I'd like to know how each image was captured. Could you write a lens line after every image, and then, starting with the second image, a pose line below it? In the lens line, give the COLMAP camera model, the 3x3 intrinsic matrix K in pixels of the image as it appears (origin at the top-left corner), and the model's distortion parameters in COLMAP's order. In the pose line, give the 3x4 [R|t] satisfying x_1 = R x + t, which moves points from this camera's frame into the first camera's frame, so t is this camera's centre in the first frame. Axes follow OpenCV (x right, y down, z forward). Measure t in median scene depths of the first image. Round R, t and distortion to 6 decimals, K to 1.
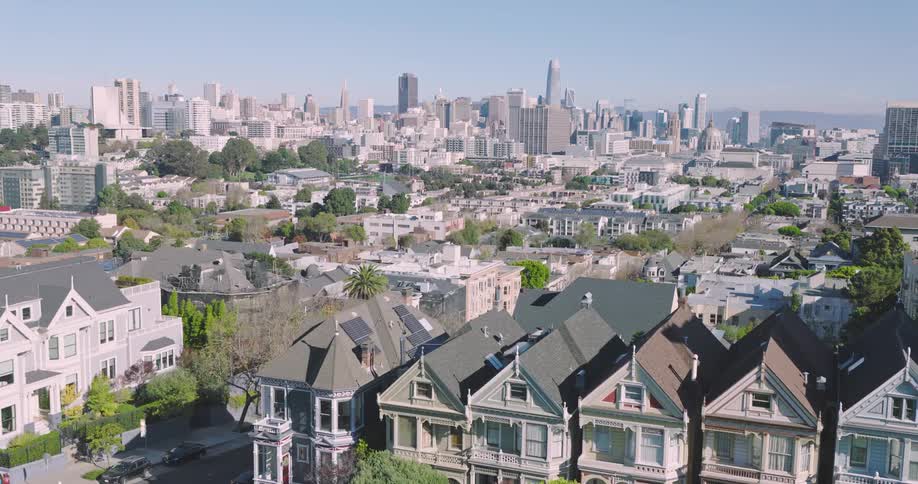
lens RADIAL K [[916.4, 0, 459.0], [0, 916.4, 242.0], [0, 0, 1]] dist [-0.008576, 0.012015]
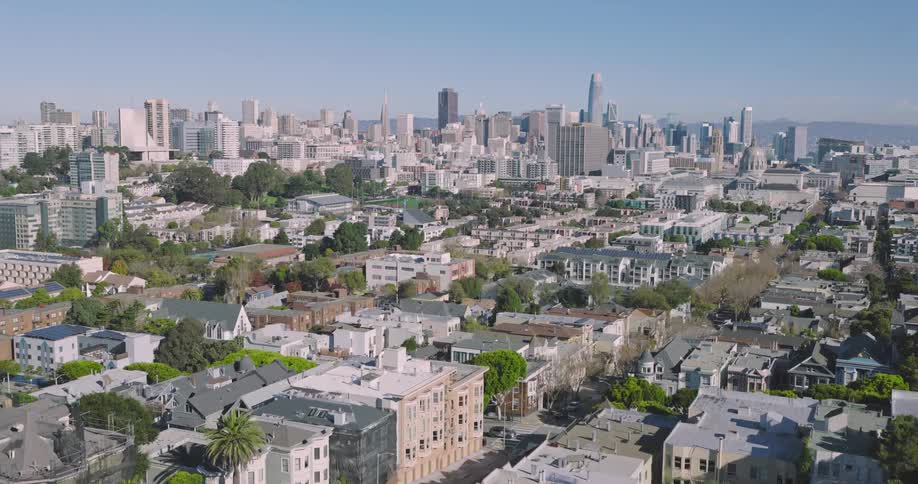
lens RADIAL K [[916.4, 0, 459.0], [0, 916.4, 242.0], [0, 0, 1]] dist [-0.008576, 0.012015]
pose [[0.998826, 0.001959, -0.048407, 0.020908], [-0.002598, 0.999910, -0.013143, -0.018779], [0.048377, 0.013253, 0.998741, 0.040713]]
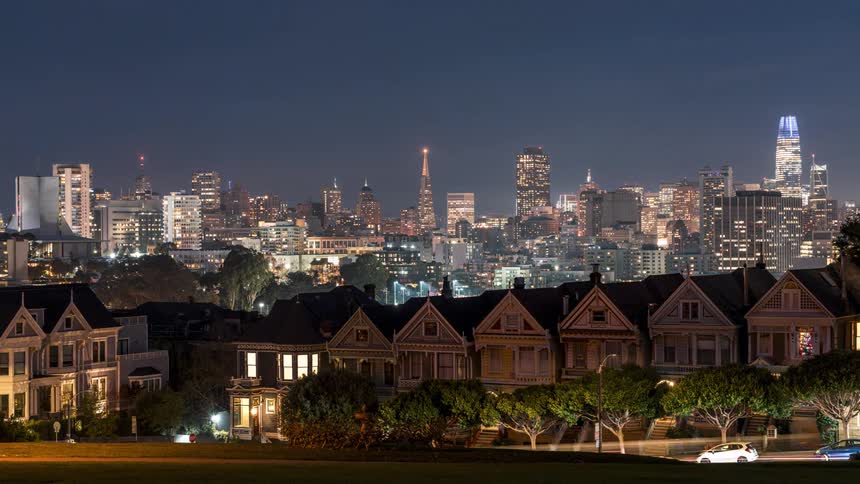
lens RADIAL K [[1629.5, 0, 430.0], [0, 1629.5, 242.0], [0, 0, 1]] dist [0.015842, 0.028774]
pose [[0.992100, -0.022170, -0.123478, 0.025875], [0.006519, 0.992042, -0.125736, 0.024618], [0.125283, 0.123937, 0.984349, -0.093054]]
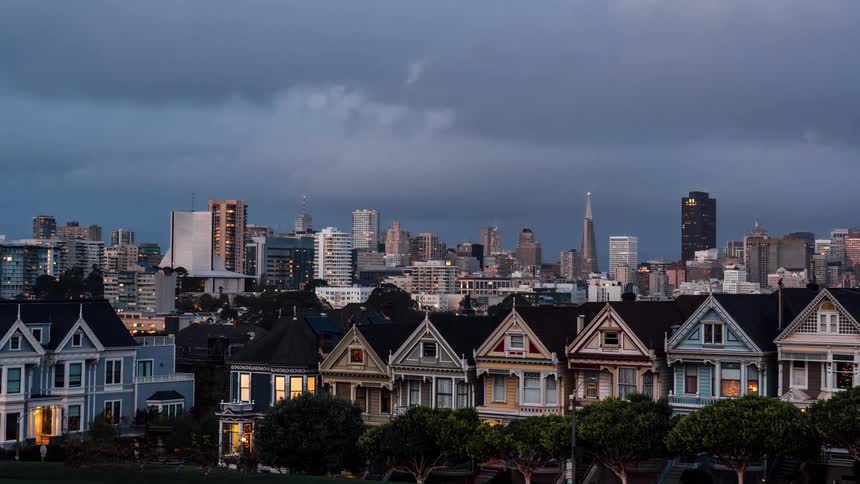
lens RADIAL K [[1629.5, 0, 430.0], [0, 1629.5, 242.0], [0, 0, 1]] dist [0.015842, 0.028774]
pose [[0.974638, -0.008822, -0.223614, 0.038517], [-0.025730, 0.988179, -0.151131, 0.025091], [0.222304, 0.153052, 0.962889, -0.071171]]
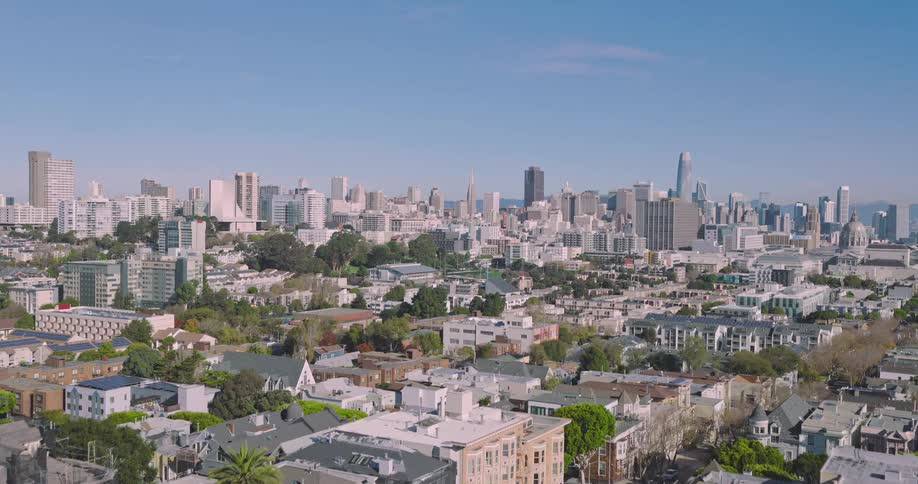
lens RADIAL K [[916.4, 0, 459.0], [0, 916.4, 242.0], [0, 0, 1]] dist [-0.008576, 0.012015]
pose [[0.989905, 0.005416, -0.141629, 0.021204], [-0.019686, 0.994837, -0.099555, -0.009250], [0.140358, 0.101338, 0.984901, 0.068506]]
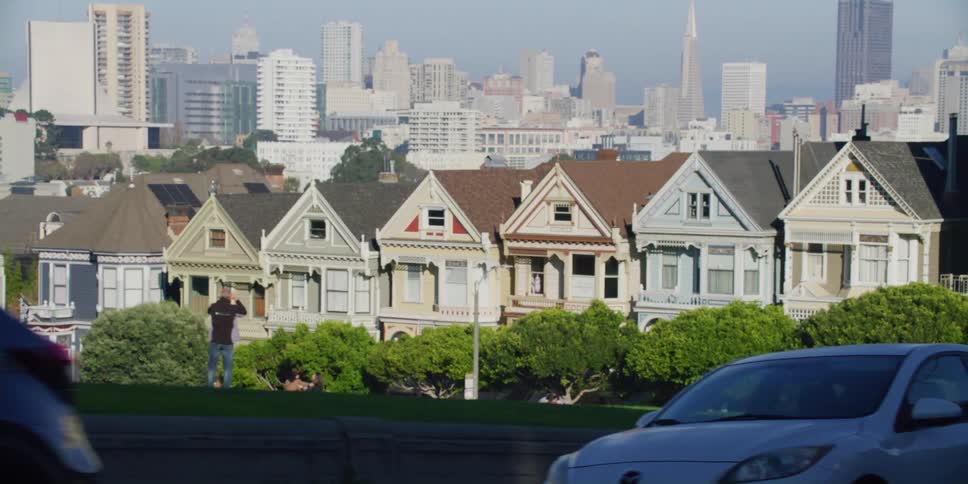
lens RADIAL K [[2511.6, 0, 482.7], [0, 2511.6, 223.1], [0, 0, 1]] dist [0.675961, 0.265259]
pose [[0.977548, 0.004352, -0.210667, 0.050149], [-0.024300, 0.995445, -0.092193, 0.026763], [0.209306, 0.095242, 0.973201, -0.083573]]
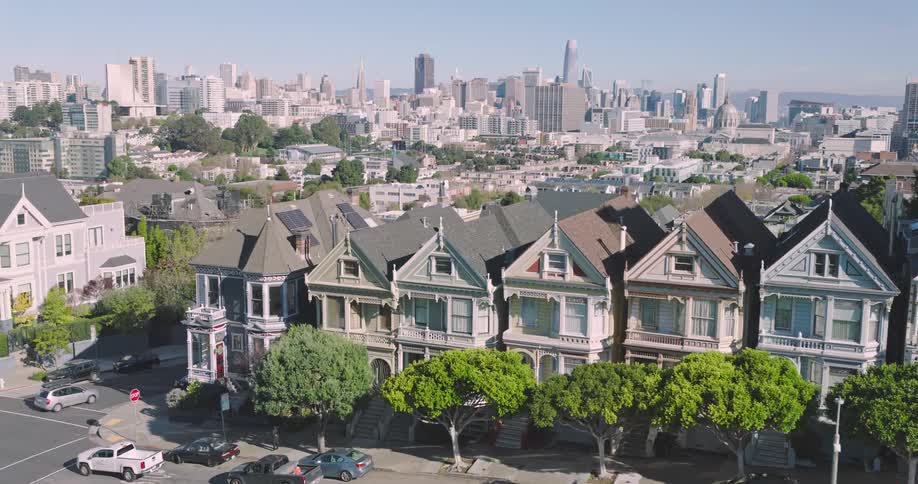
lens RADIAL K [[916.4, 0, 459.0], [0, 916.4, 242.0], [0, 0, 1]] dist [-0.008576, 0.012015]
pose [[0.999806, -0.000288, -0.019695, 0.007530], [0.000654, 0.999827, 0.018597, 0.008971], [0.019686, -0.018606, 0.999633, 0.001738]]
